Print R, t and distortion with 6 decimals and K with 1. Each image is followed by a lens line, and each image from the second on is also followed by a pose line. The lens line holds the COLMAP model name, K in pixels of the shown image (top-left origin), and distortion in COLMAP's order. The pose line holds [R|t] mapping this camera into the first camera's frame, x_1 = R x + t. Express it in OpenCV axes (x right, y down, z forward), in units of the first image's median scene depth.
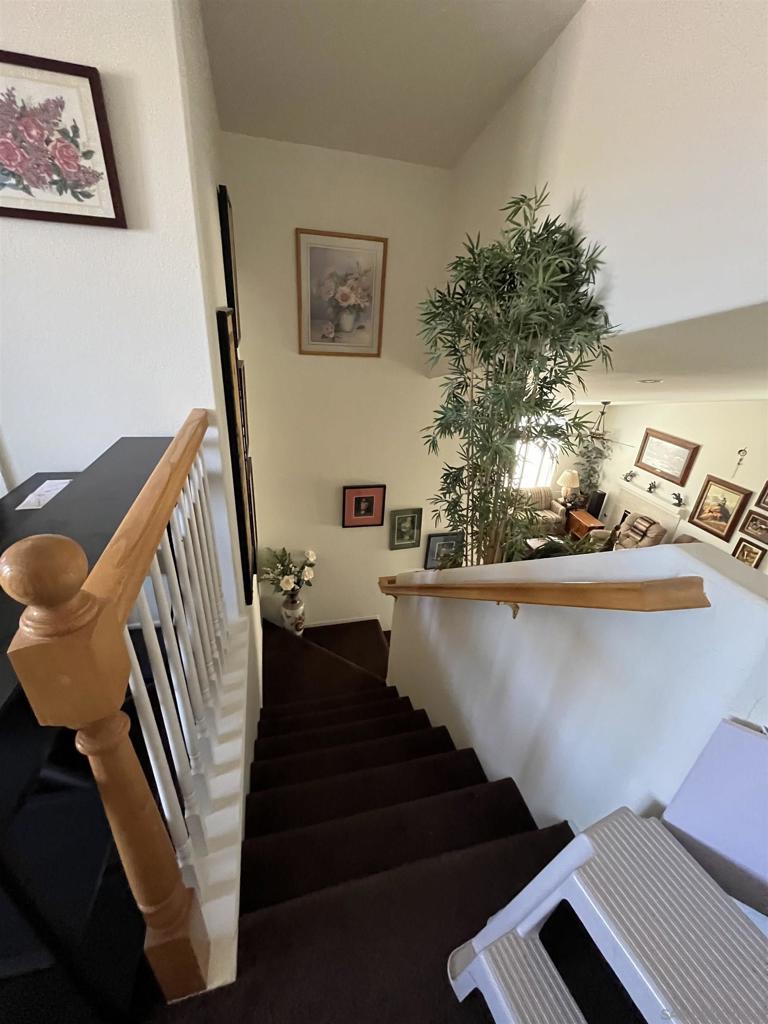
lens RADIAL K [[415.3, 0, 386.2], [0, 415.3, 511.3], [0, 0, 1]] dist [-0.004168, 0.000244]
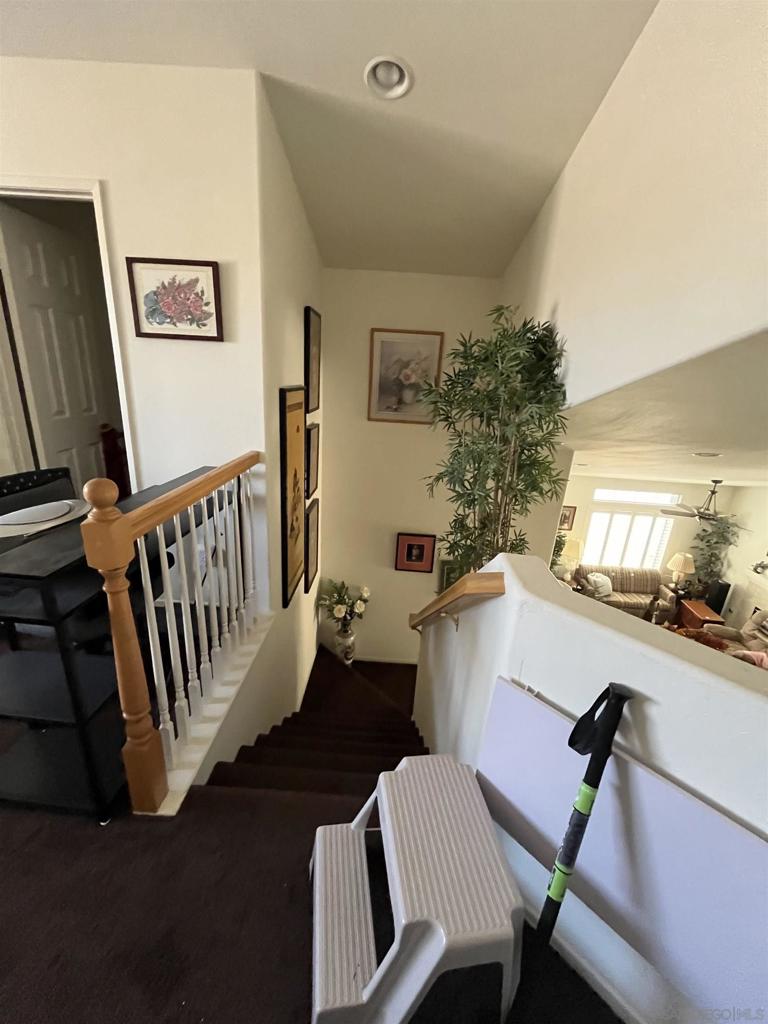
lens RADIAL K [[415.3, 0, 386.1], [0, 415.3, 511.7], [0, 0, 1]] dist [-0.004168, 0.000244]
pose [[0.958443, 0.081212, -0.273482, 0.209827], [-0.123312, 0.982381, -0.140436, 0.057160], [0.257258, 0.168323, 0.951570, -0.123207]]
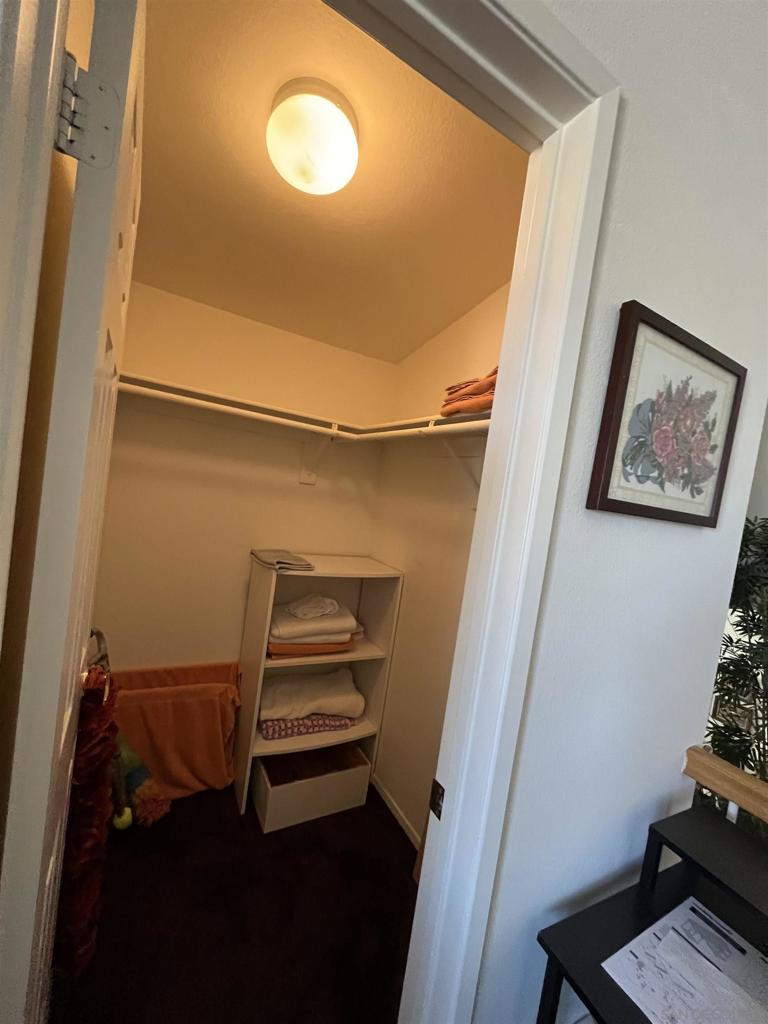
lens RADIAL K [[415.3, 0, 385.5], [0, 415.3, 510.8], [0, 0, 1]] dist [-0.004168, 0.000244]
pose [[0.963952, 0.052640, 0.260817, -0.570097], [0.053058, 0.922519, -0.382288, -0.188584], [-0.260732, 0.382345, 0.886471, 0.198285]]
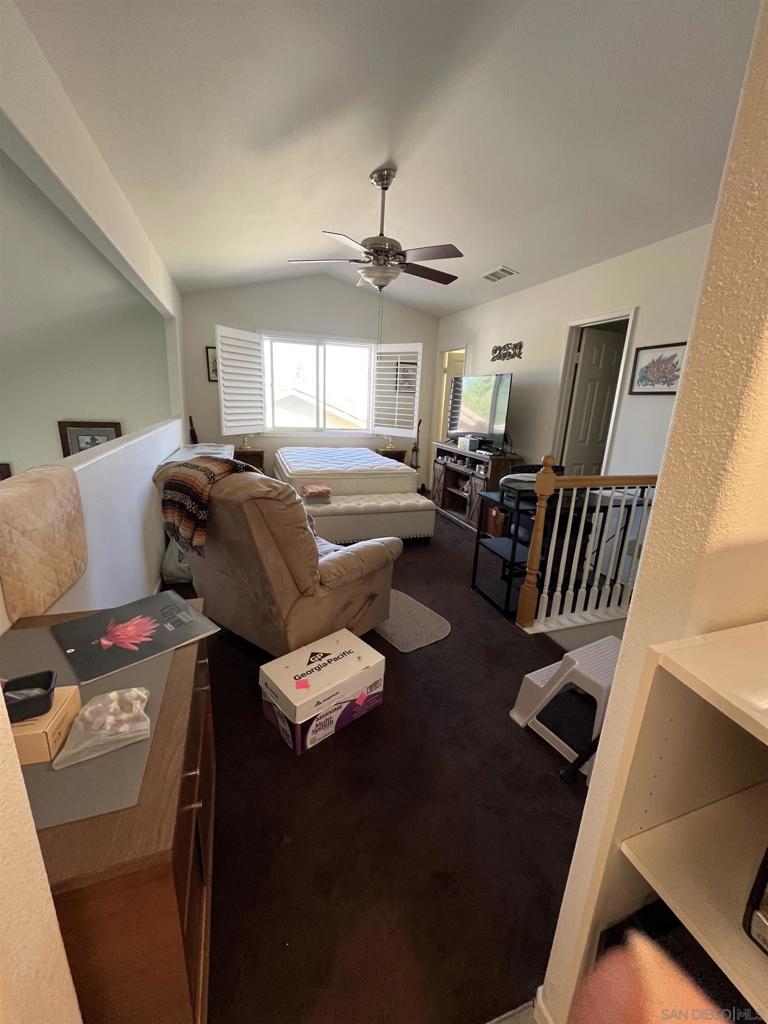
lens RADIAL K [[415.3, 0, 387.2], [0, 415.3, 513.6], [0, 0, 1]] dist [-0.004168, 0.000244]
pose [[0.086199, 0.201549, -0.975678, 0.674632], [-0.480362, 0.866378, 0.136532, 0.154687], [0.872824, 0.456910, 0.171497, -0.223830]]
